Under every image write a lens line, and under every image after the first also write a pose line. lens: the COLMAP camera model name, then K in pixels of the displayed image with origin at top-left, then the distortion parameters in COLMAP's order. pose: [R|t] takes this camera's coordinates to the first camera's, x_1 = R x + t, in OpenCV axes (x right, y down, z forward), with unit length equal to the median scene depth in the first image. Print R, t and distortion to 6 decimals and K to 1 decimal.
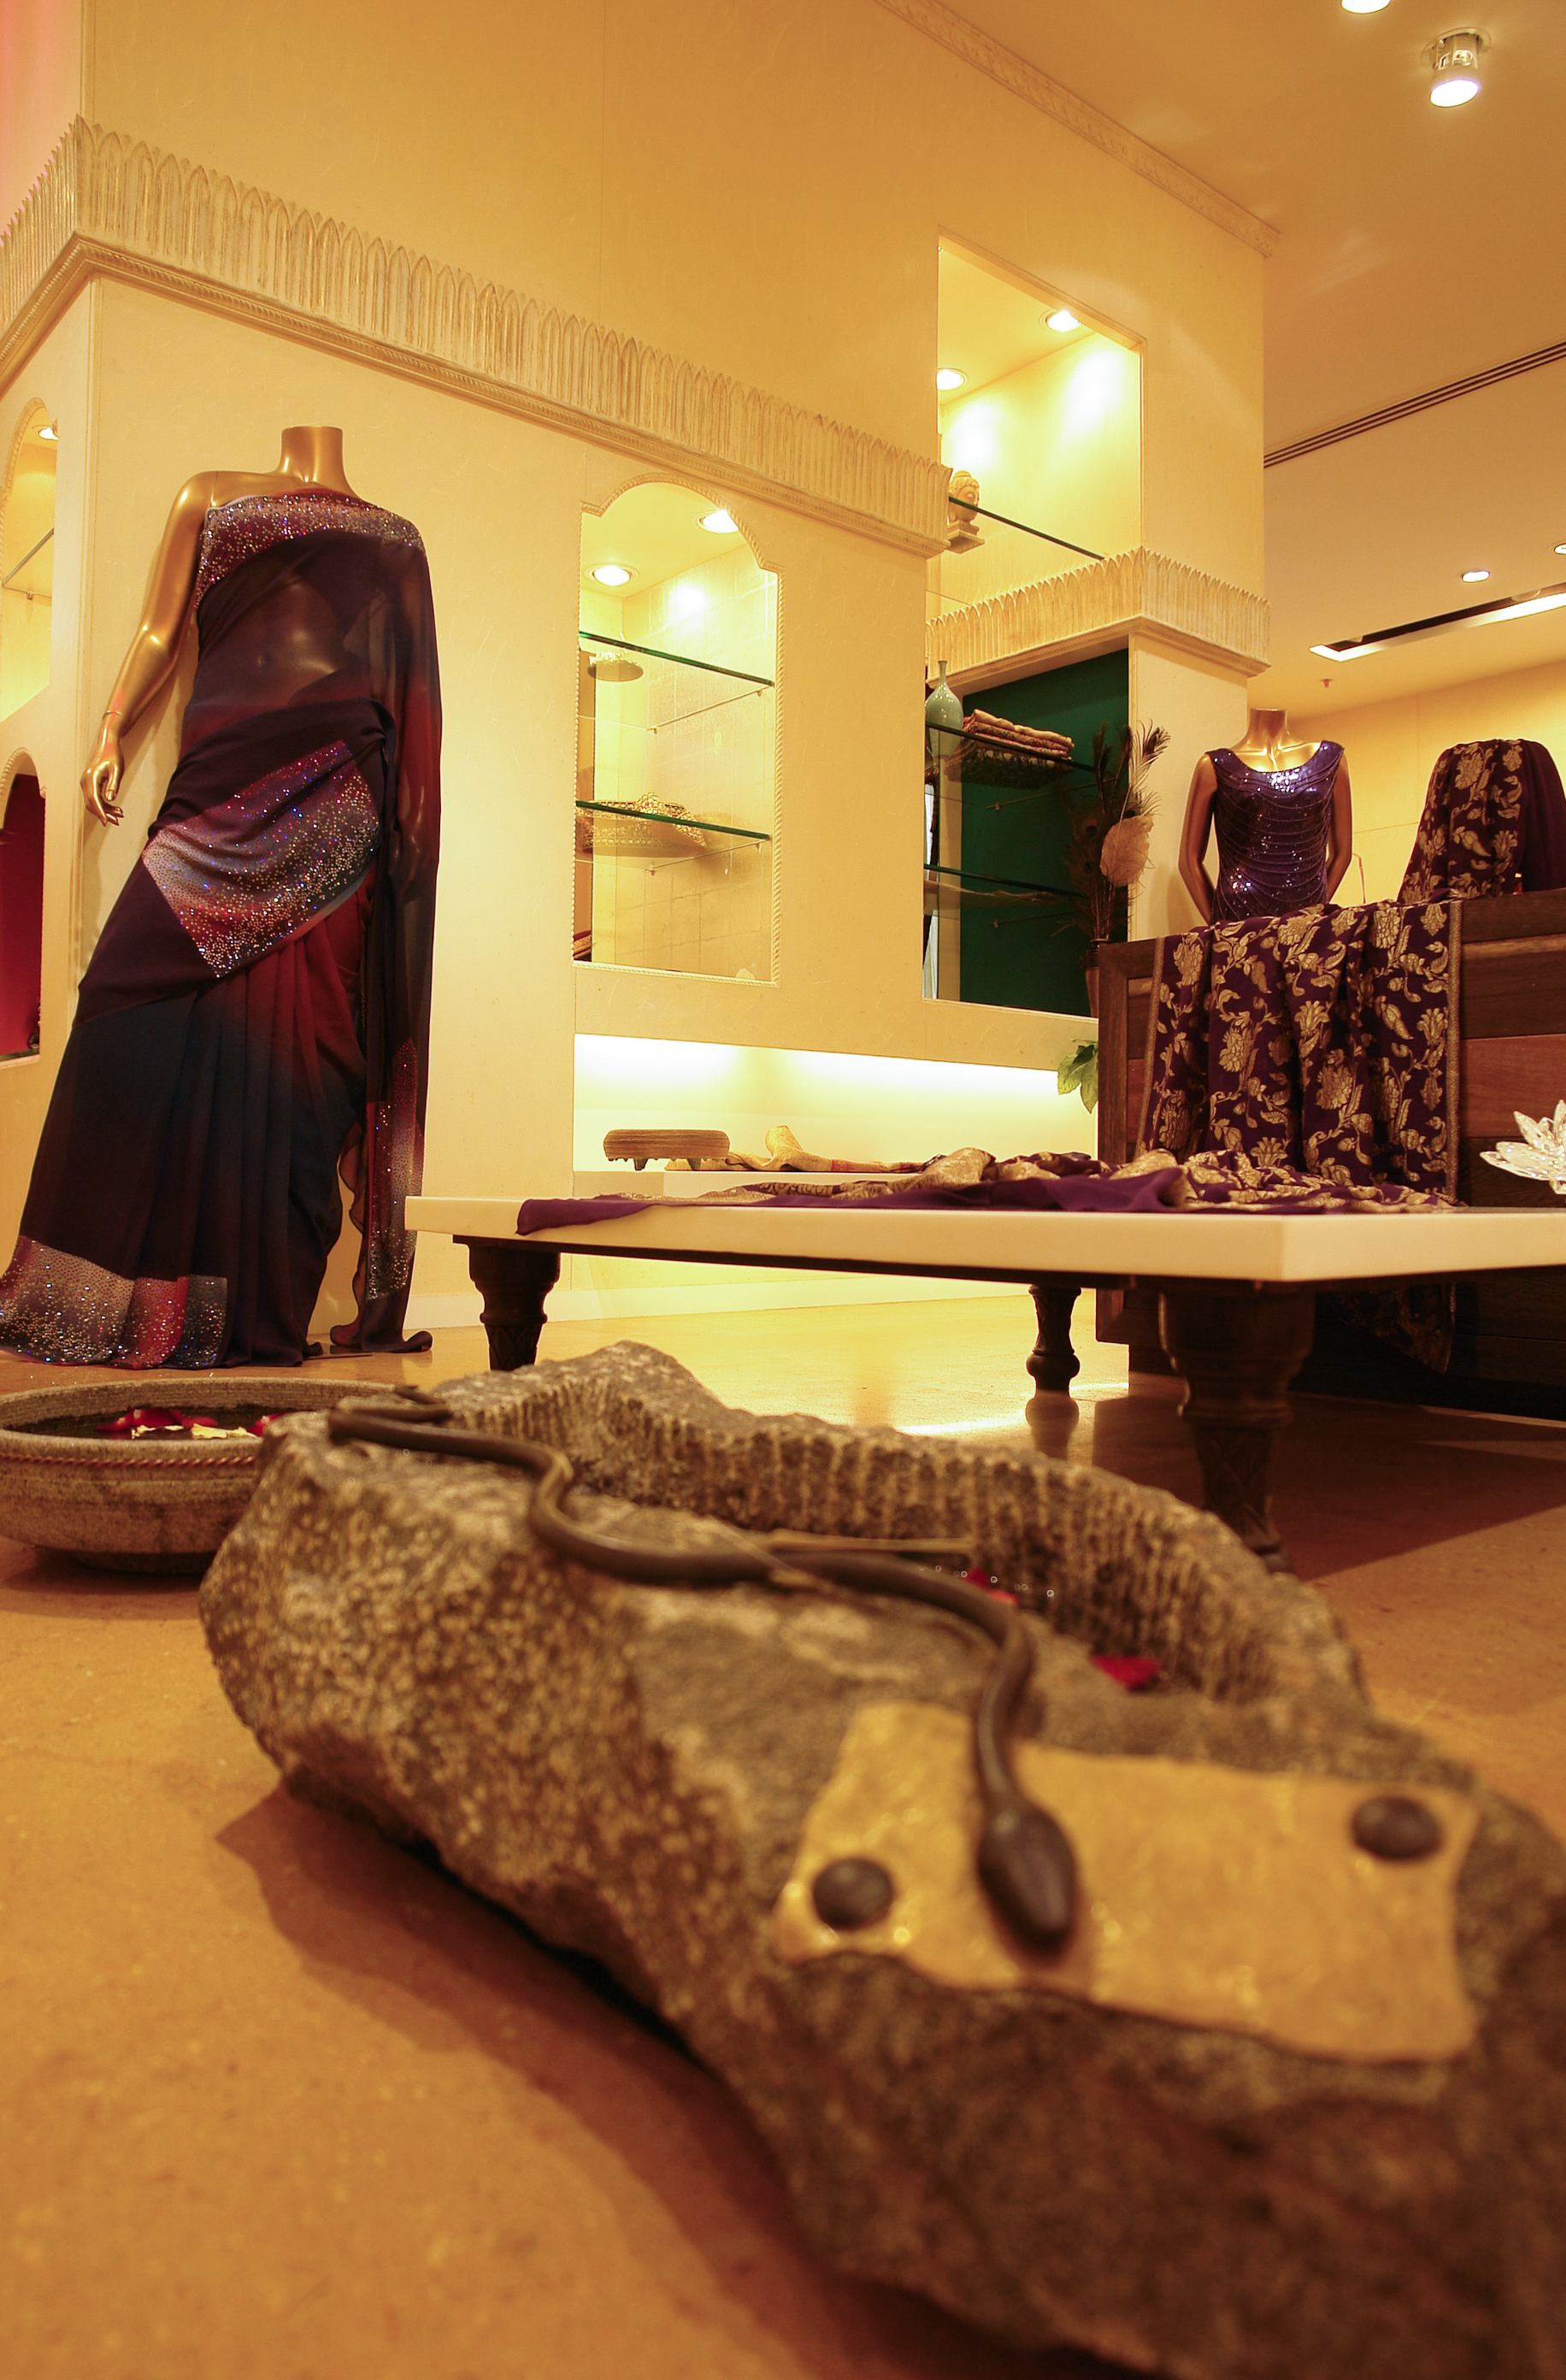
lens RADIAL K [[1696.9, 0, 785.0], [0, 1696.9, 1178.6], [0, 0, 1]] dist [-0.060242, 0.010491]
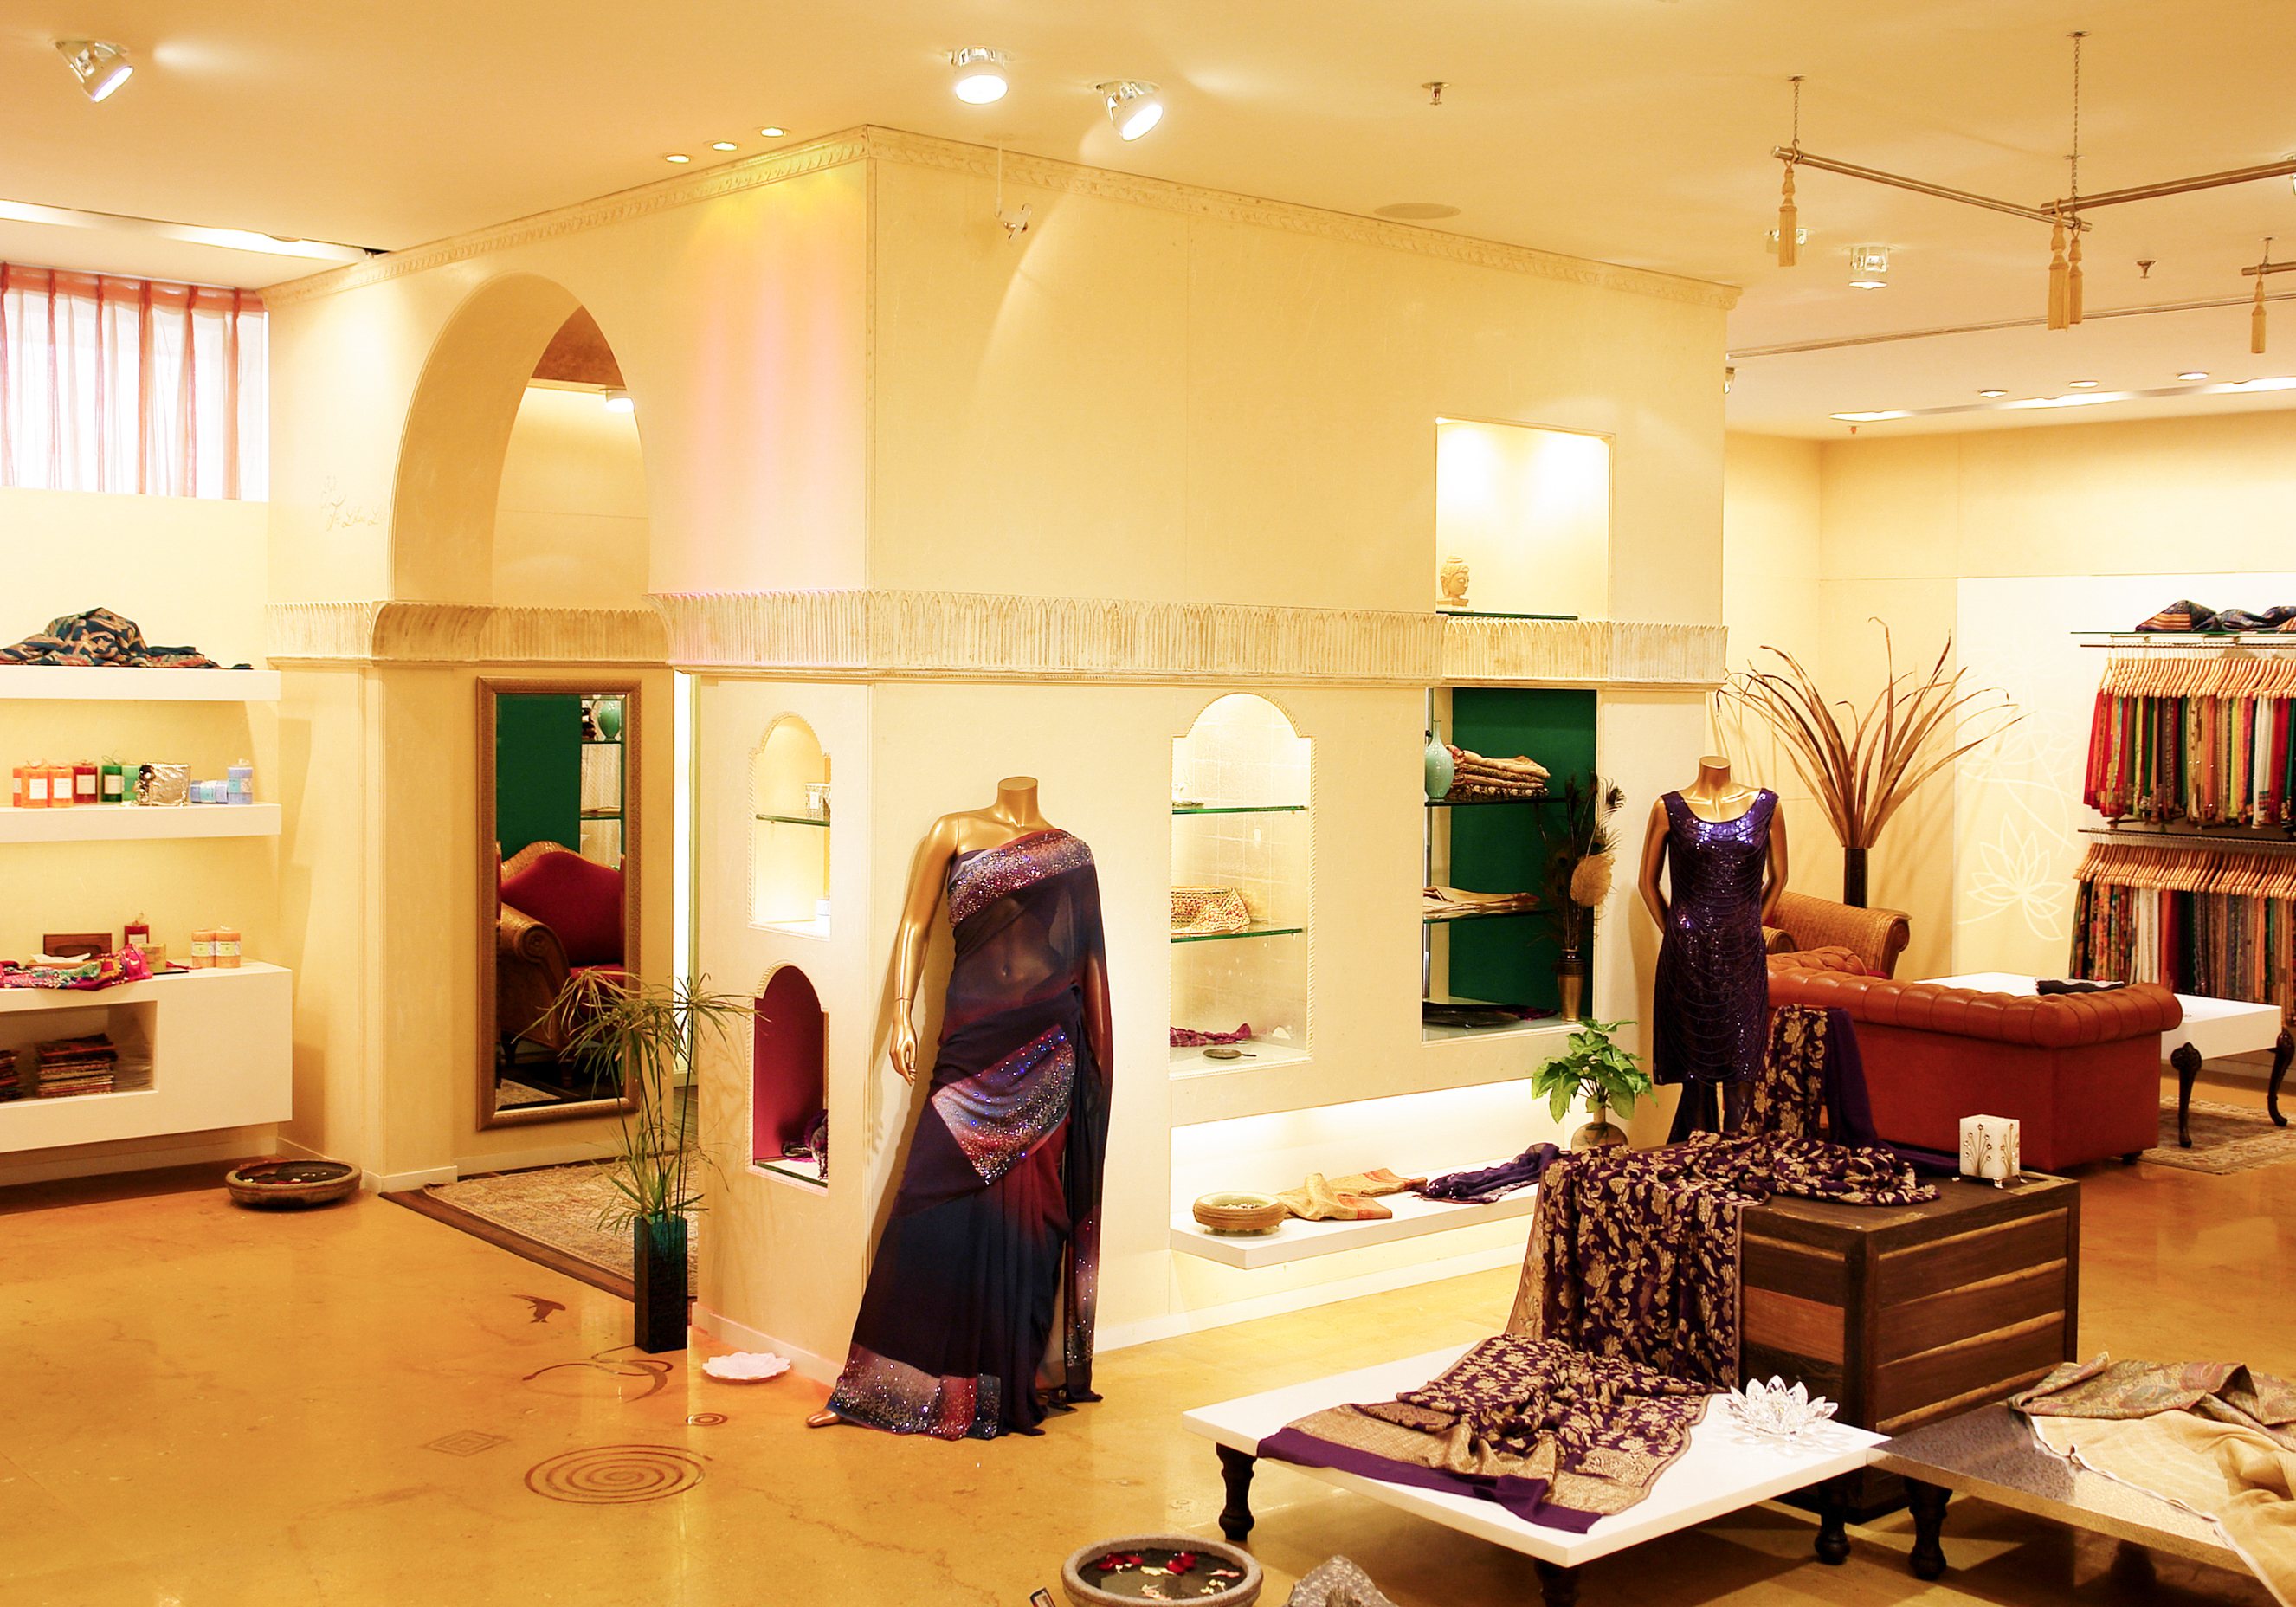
lens RADIAL K [[2471.5, 0, 1154.7], [0, 2471.5, 803.9], [0, 0, 1]] dist [0.019831, 0.000000]
pose [[0.999941, -0.004555, -0.009863, -0.147840], [0.004960, 0.999130, 0.041396, -0.545385], [0.009666, -0.041443, 0.999094, -1.242440]]
